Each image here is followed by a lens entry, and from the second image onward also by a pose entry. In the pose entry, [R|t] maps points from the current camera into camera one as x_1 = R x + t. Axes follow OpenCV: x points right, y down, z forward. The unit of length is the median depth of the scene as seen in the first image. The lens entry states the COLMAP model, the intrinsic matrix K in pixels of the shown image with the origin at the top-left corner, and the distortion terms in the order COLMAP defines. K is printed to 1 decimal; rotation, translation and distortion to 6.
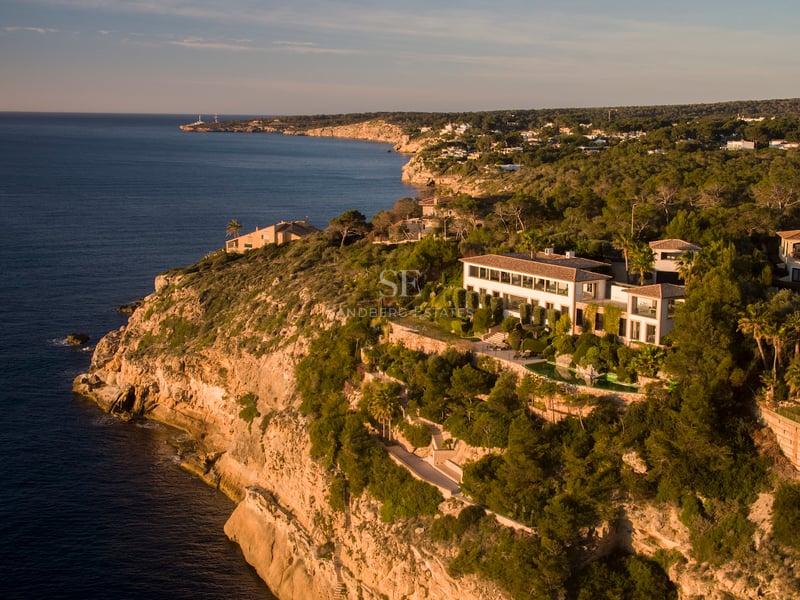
lens RADIAL K [[1095.6, 0, 400.0], [0, 1095.6, 300.0], [0, 0, 1]] dist [0.023152, -0.016728]
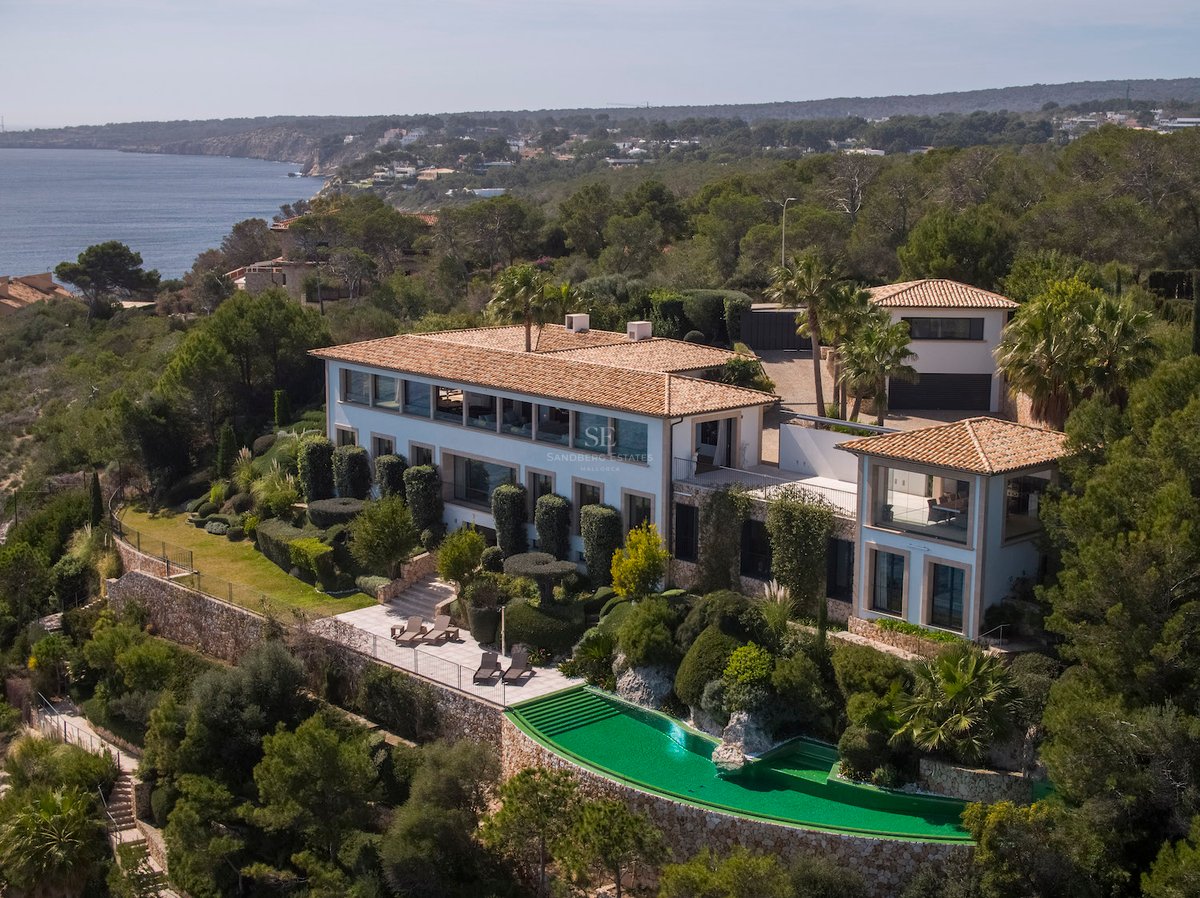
lens RADIAL K [[1708.1, 0, 600.0], [0, 1708.1, 449.0], [0, 0, 1]] dist [-0.002379, -0.058786]
pose [[0.987128, -0.032470, 0.156599, 0.063181], [0.029306, 0.999318, 0.022472, -0.017950], [-0.157221, -0.017594, 0.987407, 0.511097]]
